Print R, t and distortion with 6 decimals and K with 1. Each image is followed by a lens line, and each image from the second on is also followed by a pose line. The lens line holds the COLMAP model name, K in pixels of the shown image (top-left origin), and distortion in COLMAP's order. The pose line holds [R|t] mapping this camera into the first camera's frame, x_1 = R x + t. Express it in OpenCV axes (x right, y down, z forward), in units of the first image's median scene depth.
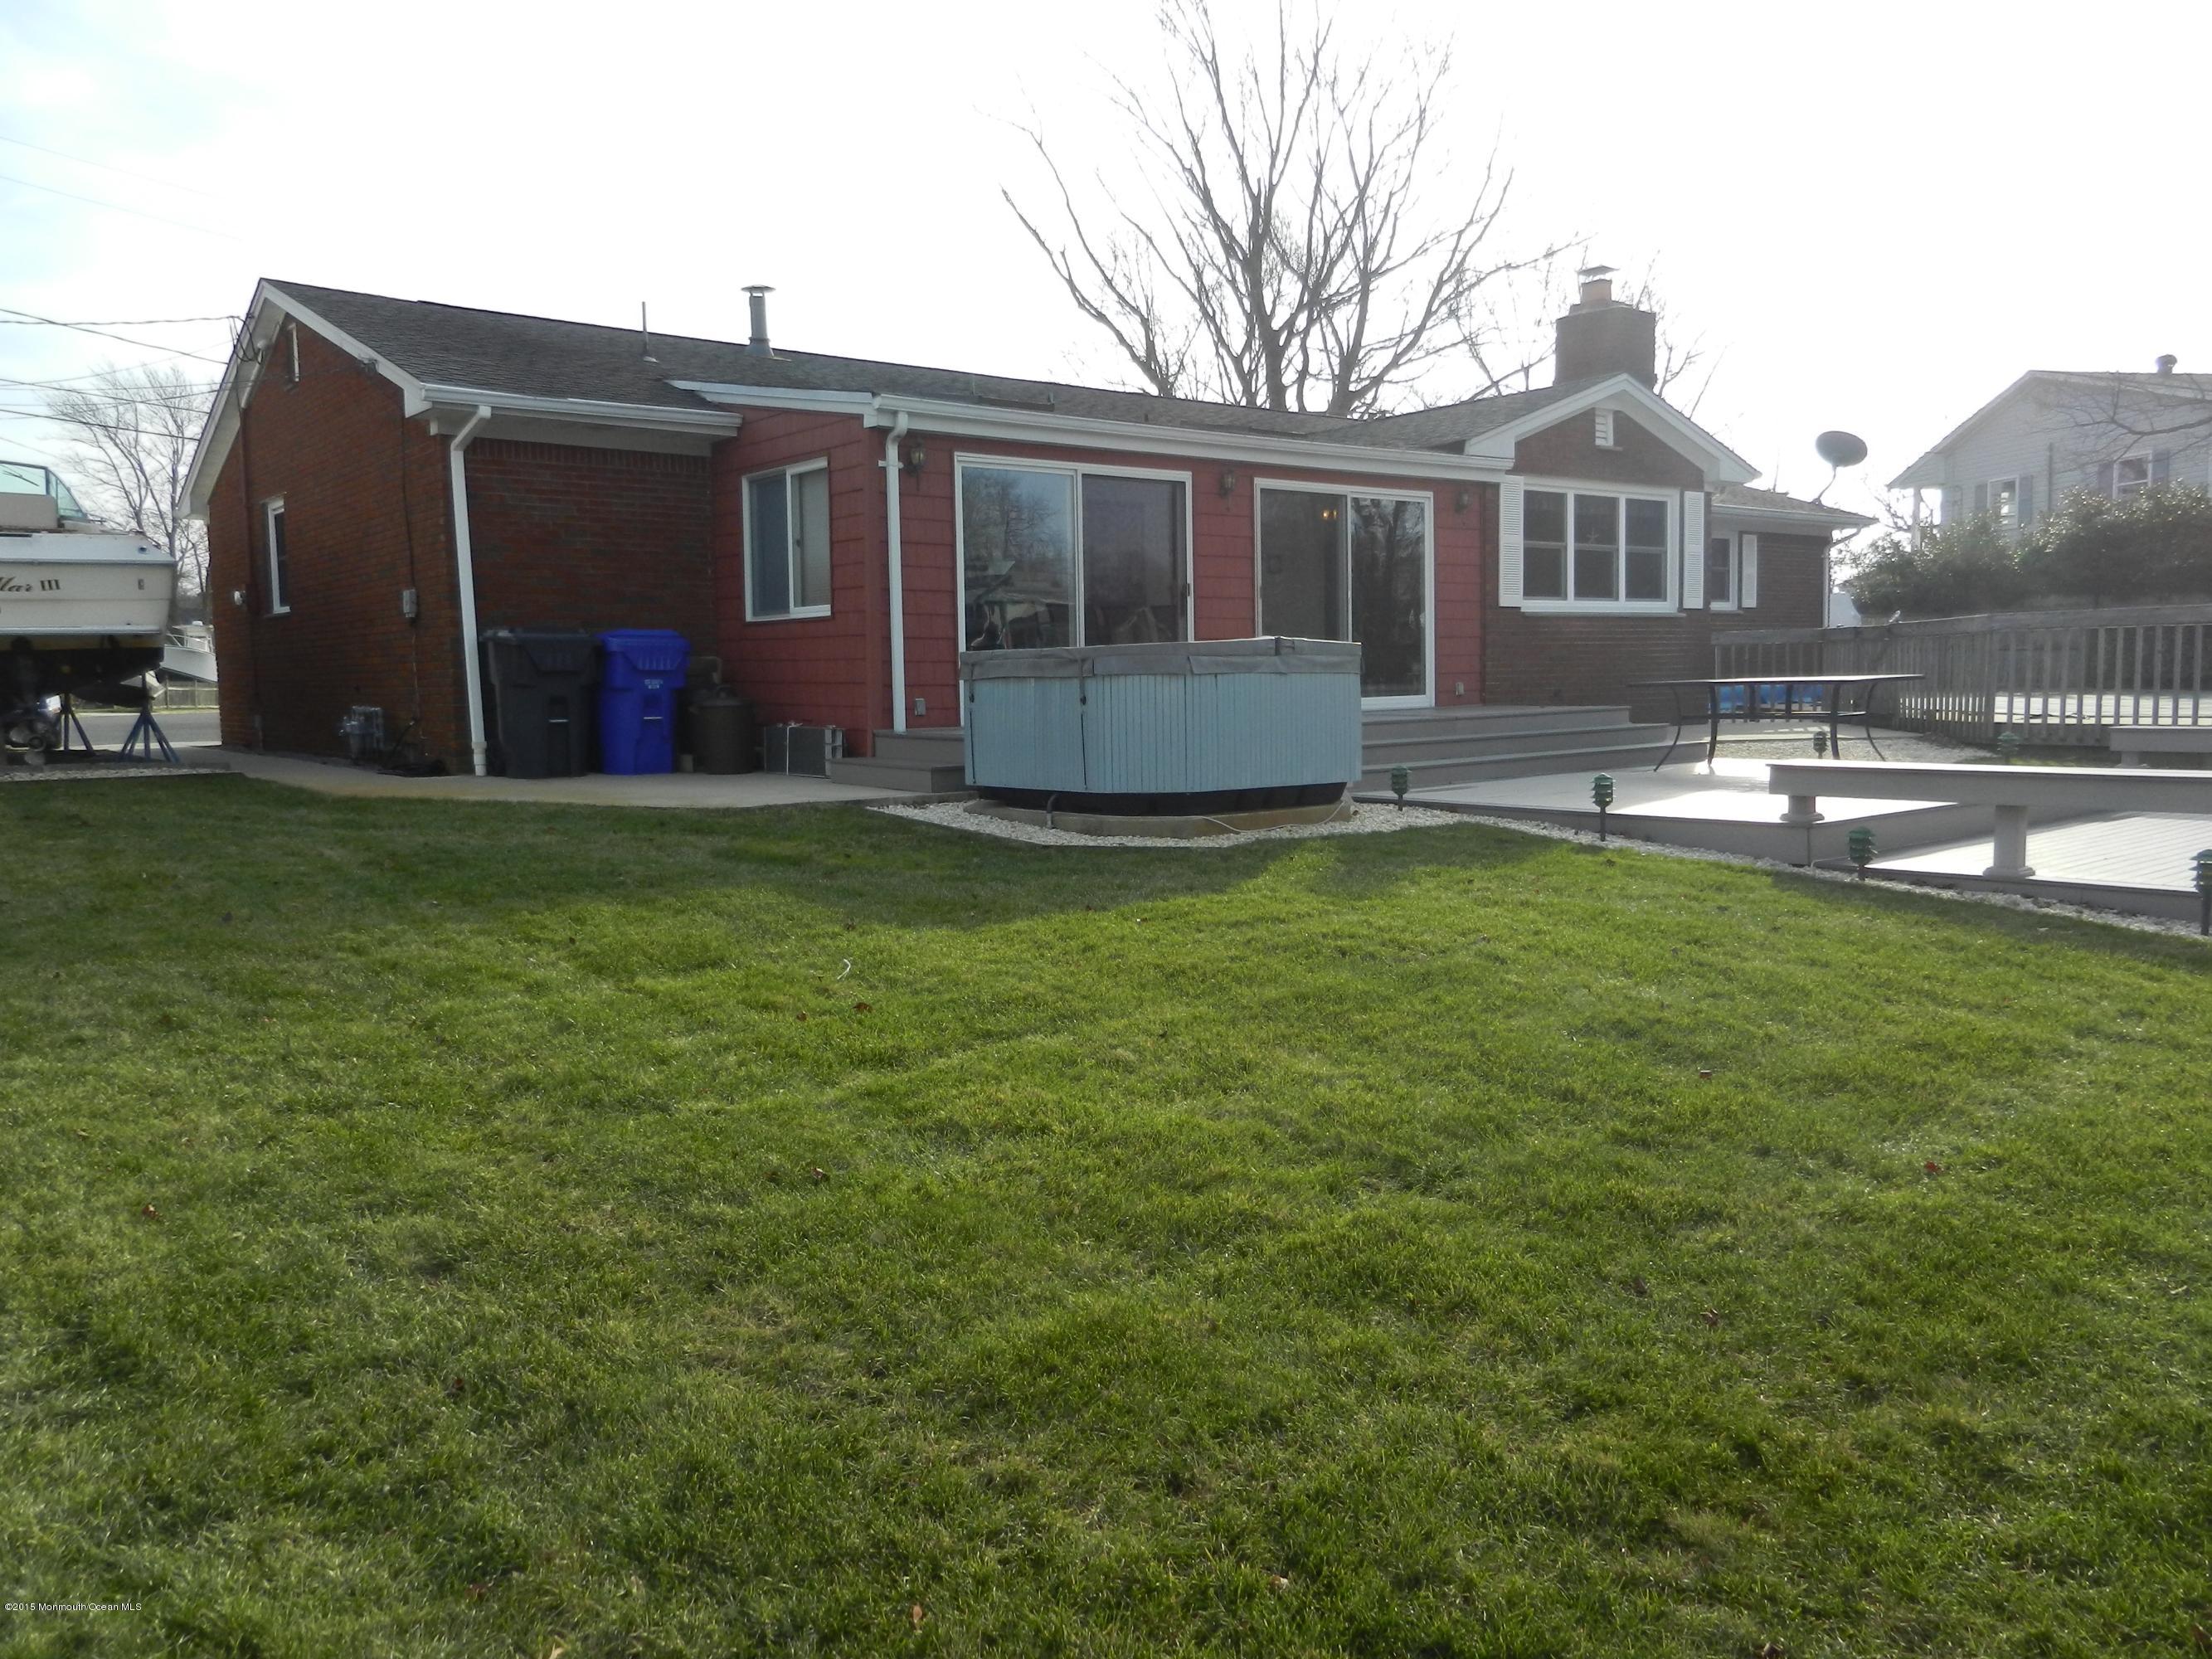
lens RADIAL K [[1618.7, 0, 1106.0], [0, 1618.7, 829.5], [0, 0, 1]] dist [0.006270, -0.009879]
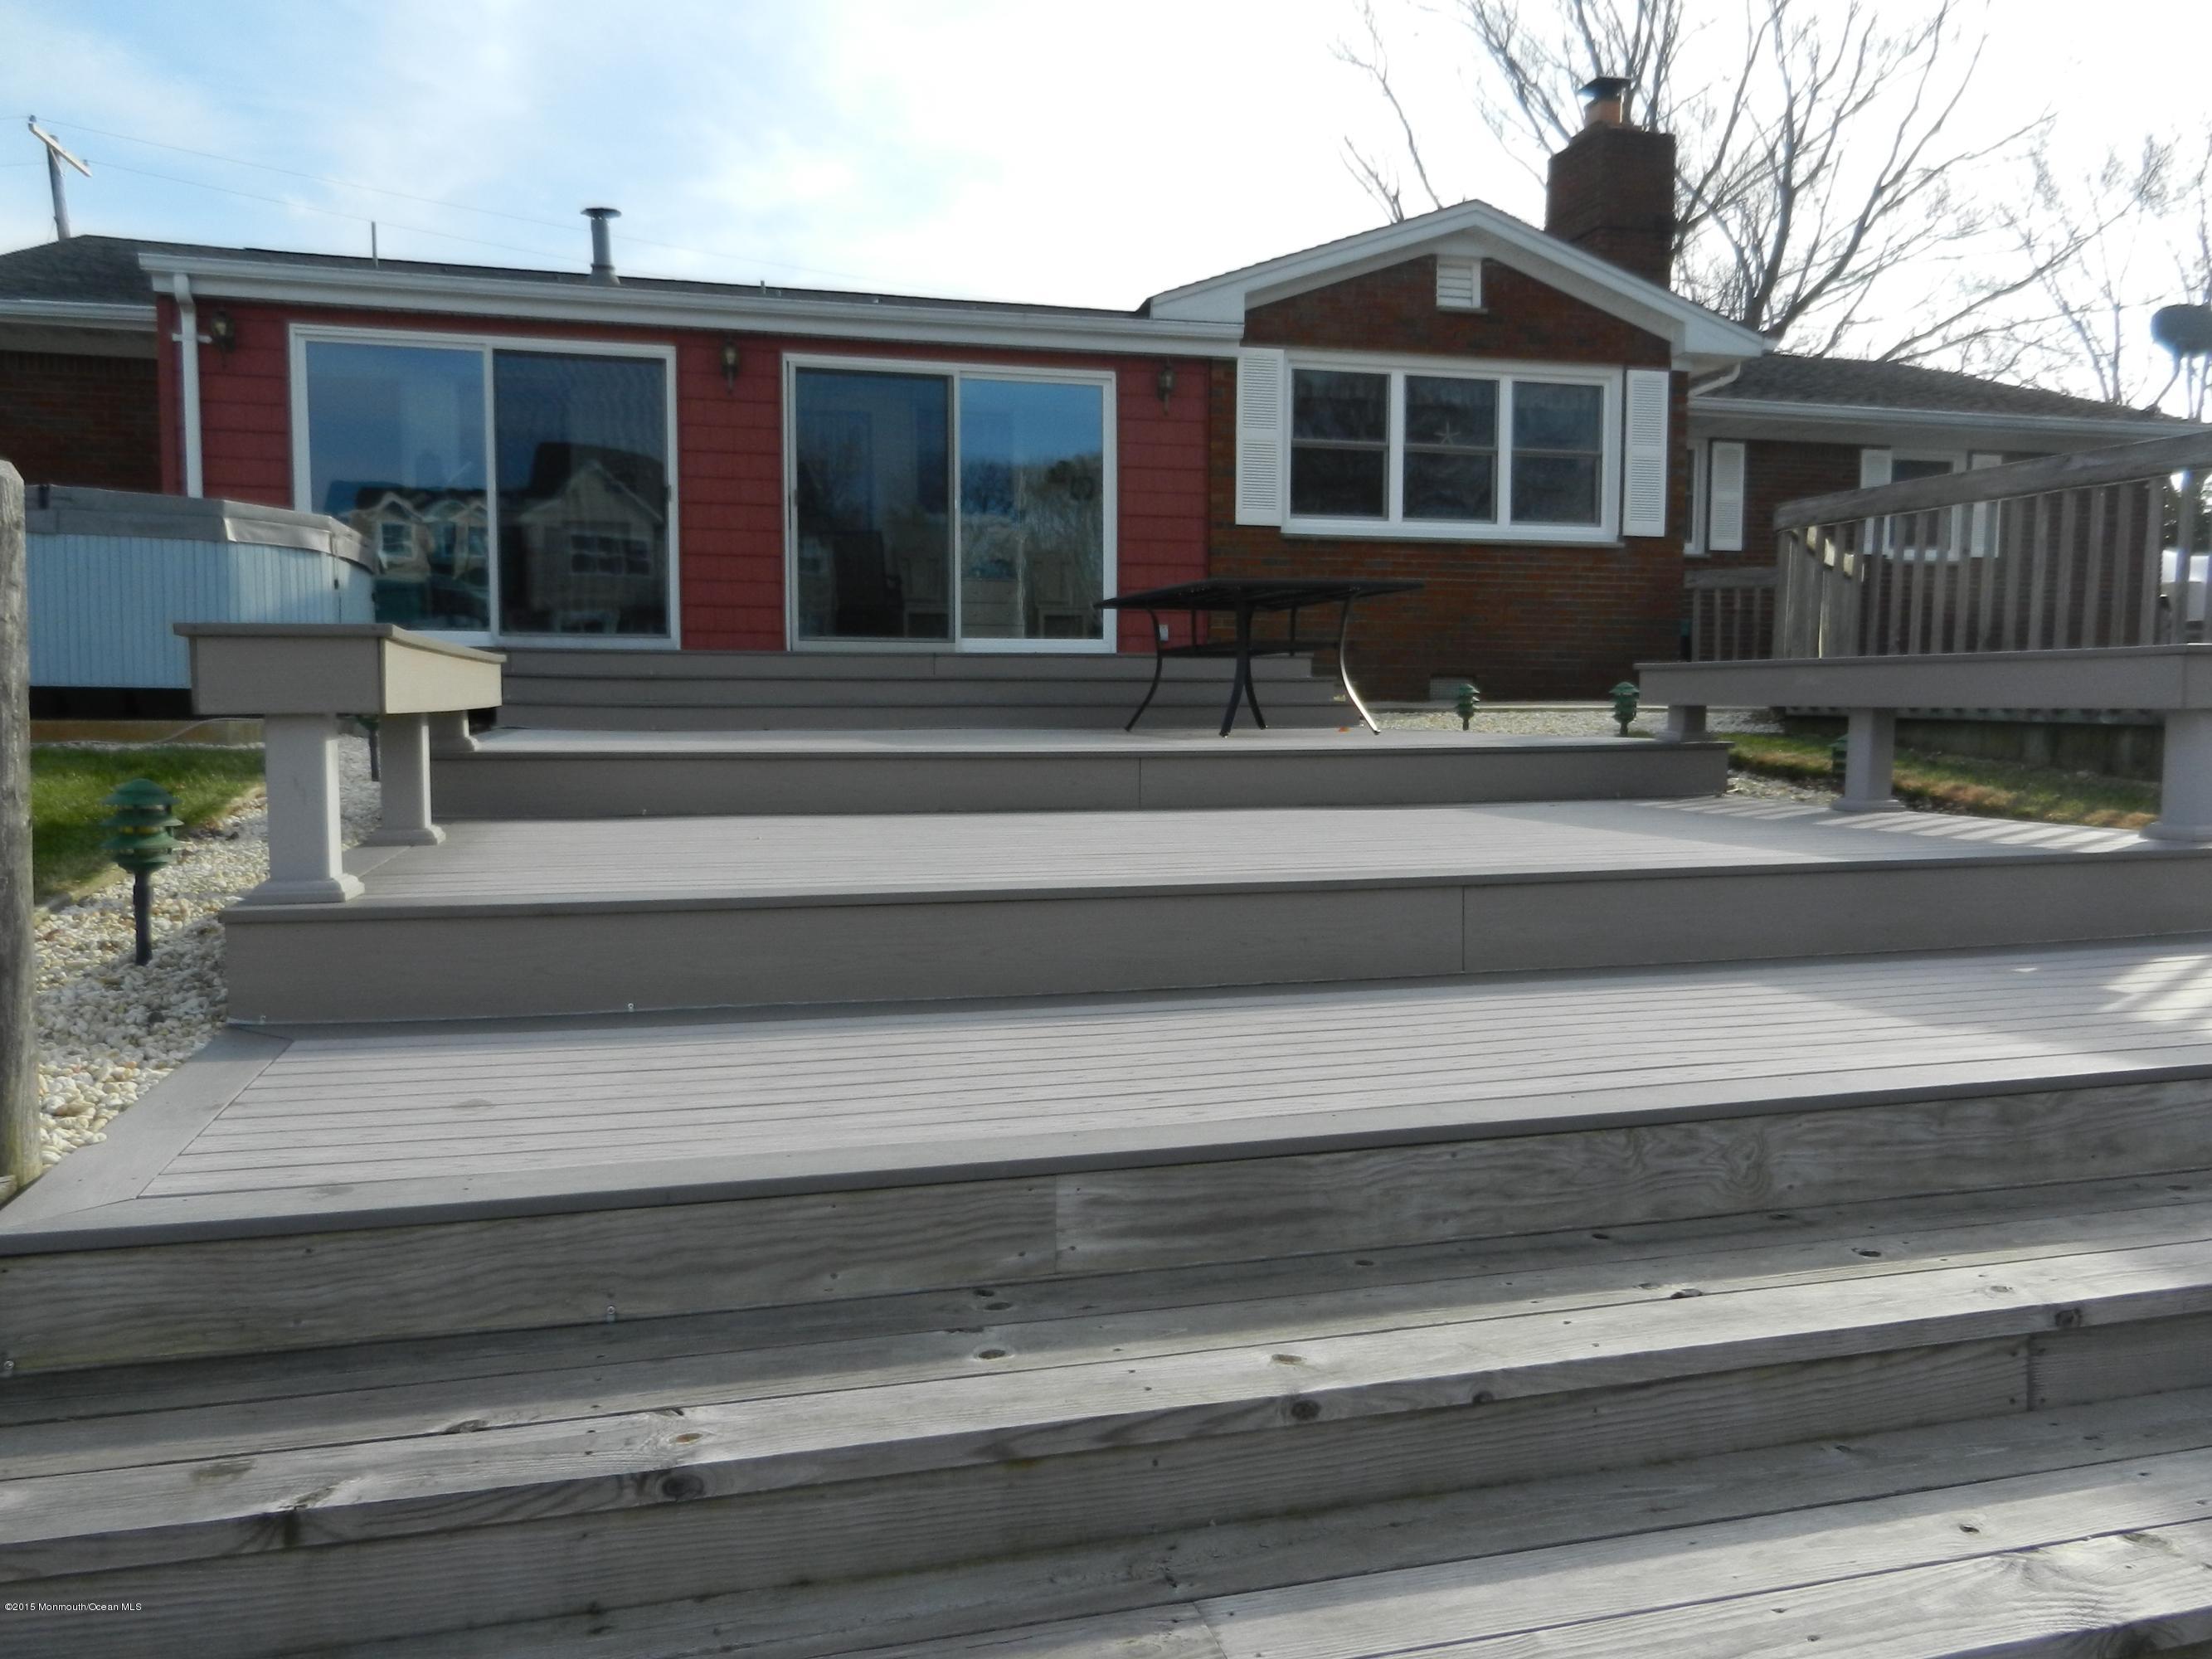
lens RADIAL K [[1631.8, 0, 1106.0], [0, 1631.8, 829.5], [0, 0, 1]] dist [0.002612, 0.002749]
pose [[0.917685, 0.052087, -0.393879, 0.462401], [-0.057601, 0.998337, -0.002181, 0.007573], [0.393111, 0.024690, 0.919160, 0.269762]]
